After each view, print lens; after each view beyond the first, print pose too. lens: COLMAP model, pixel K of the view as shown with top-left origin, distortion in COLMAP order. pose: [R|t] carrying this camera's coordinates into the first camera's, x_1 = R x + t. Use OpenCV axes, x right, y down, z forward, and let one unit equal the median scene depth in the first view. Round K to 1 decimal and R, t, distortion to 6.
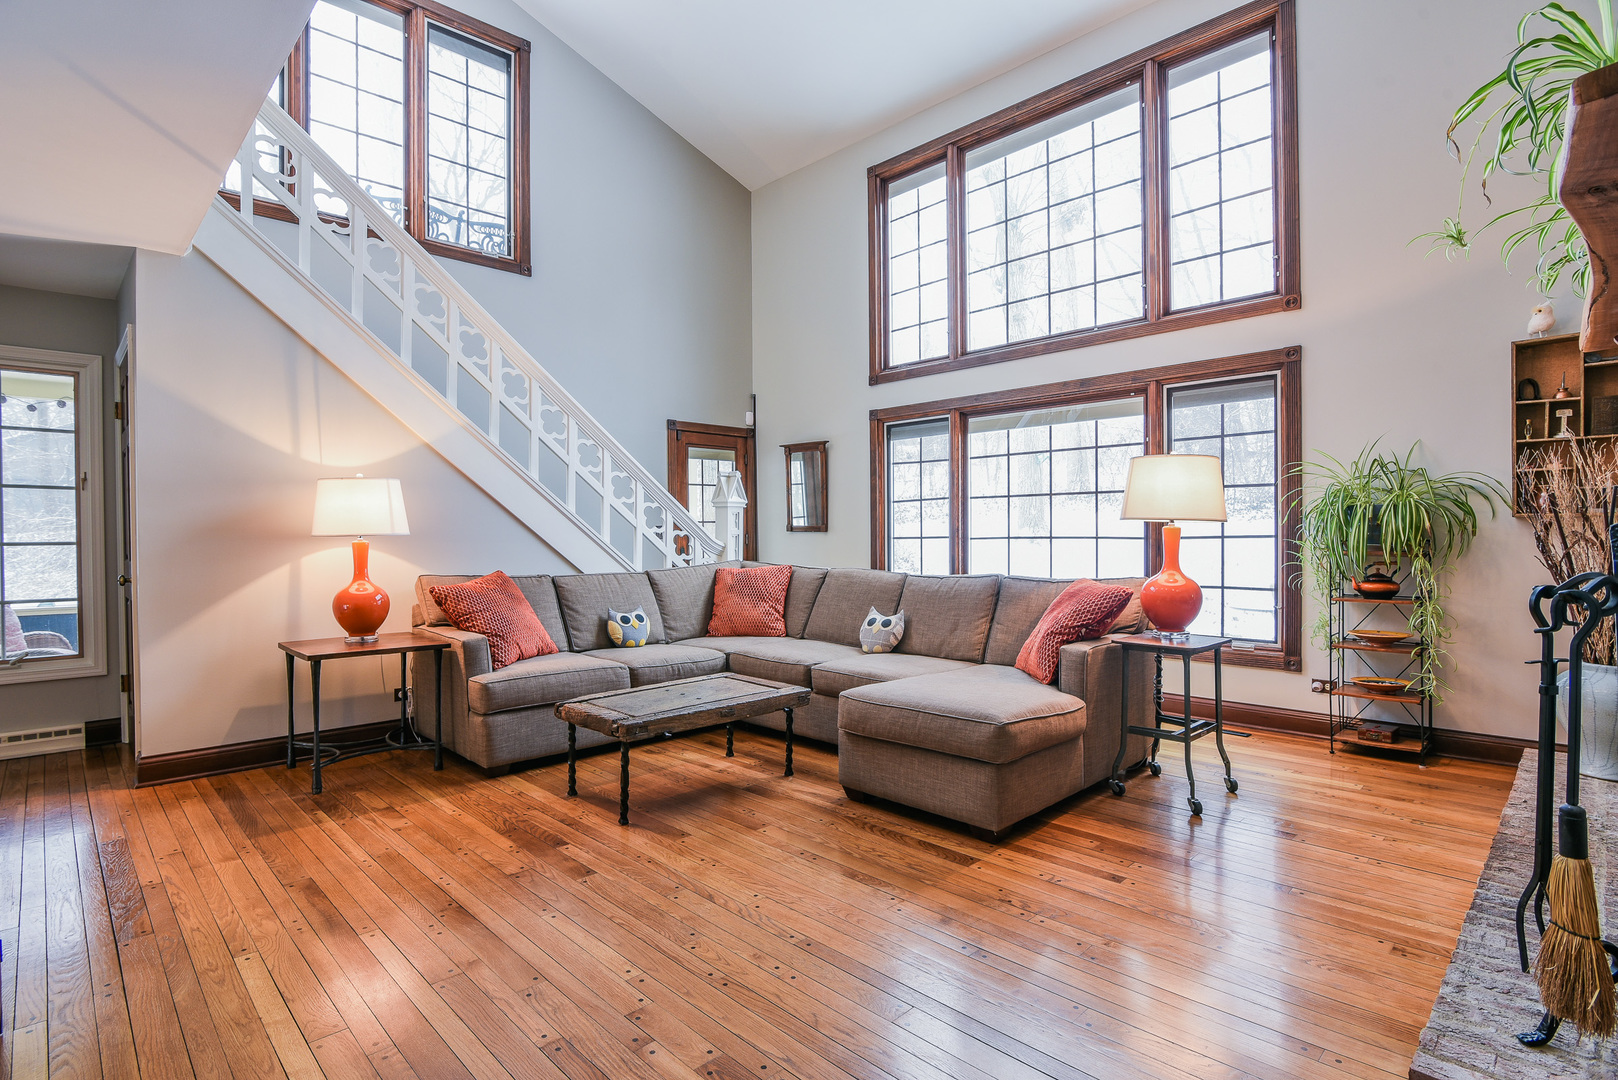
lens RADIAL K [[791.2, 0, 799.7], [0, 791.2, 540.2], [0, 0, 1]] dist [-0.024859, -0.000465]
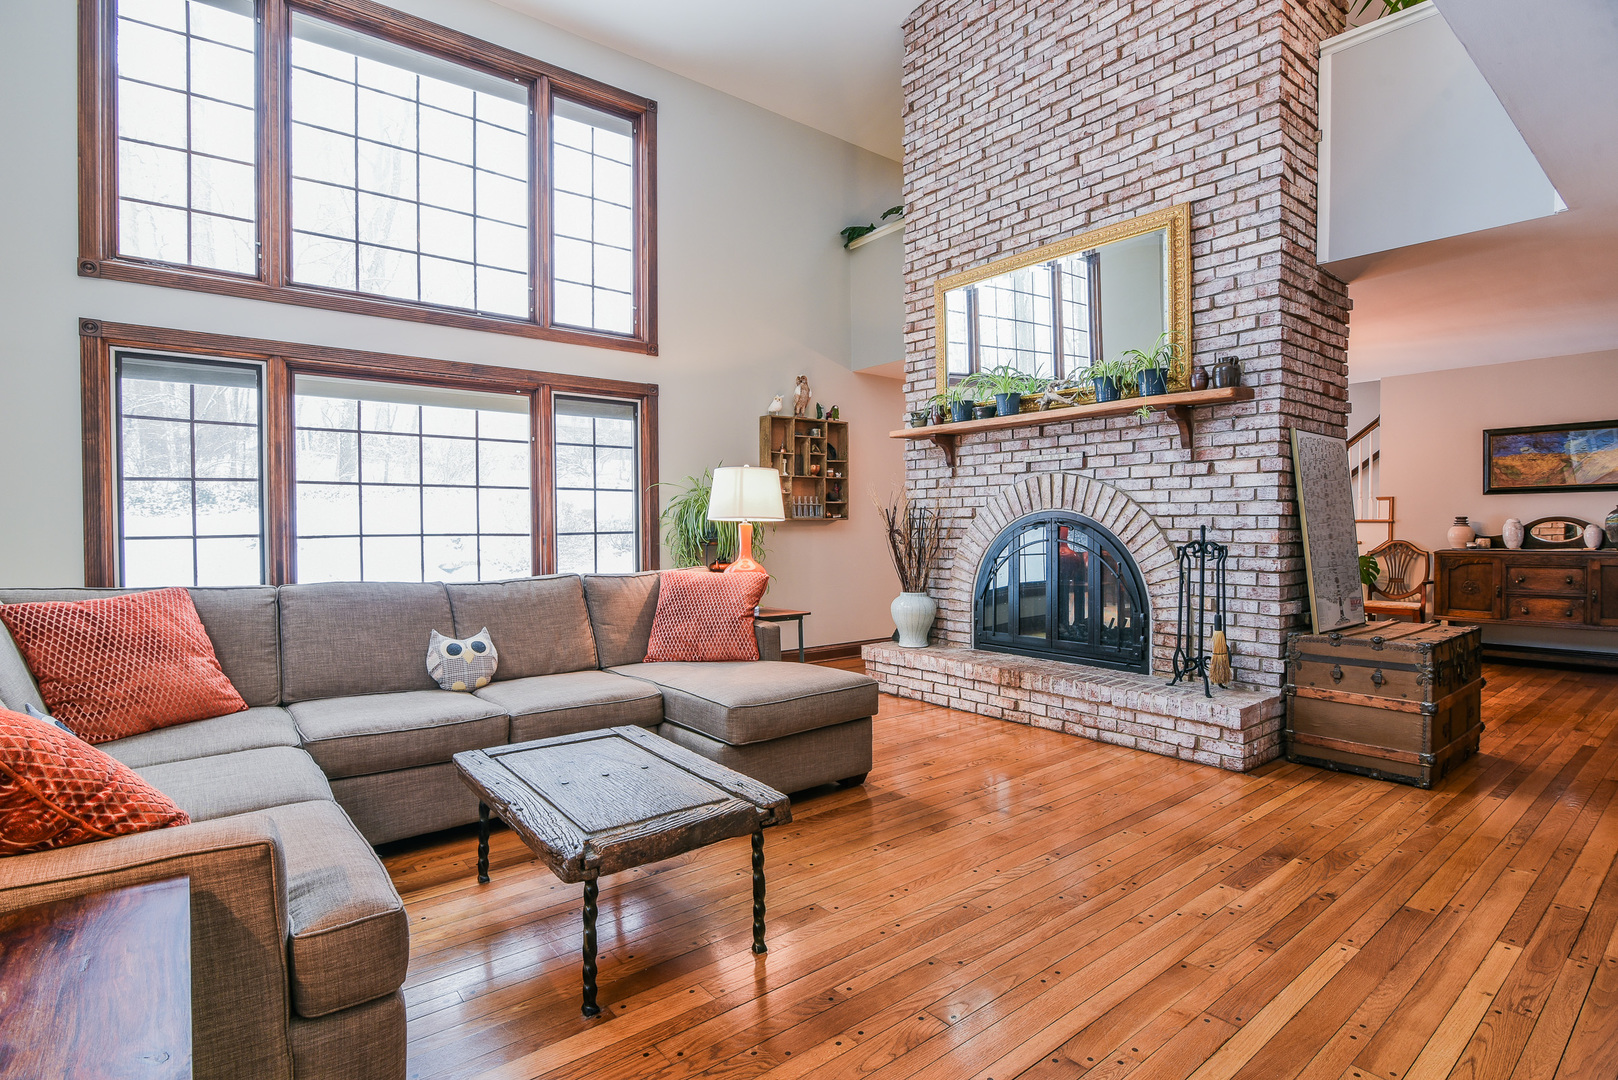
lens RADIAL K [[791.2, 0, 801.3], [0, 791.2, 538.0], [0, 0, 1]] dist [-0.024859, -0.000465]
pose [[0.100726, -0.004489, 0.994904, -0.541537], [0.012916, 0.999911, 0.003204, 0.002268], [-0.994830, 0.012528, 0.100775, 0.543375]]
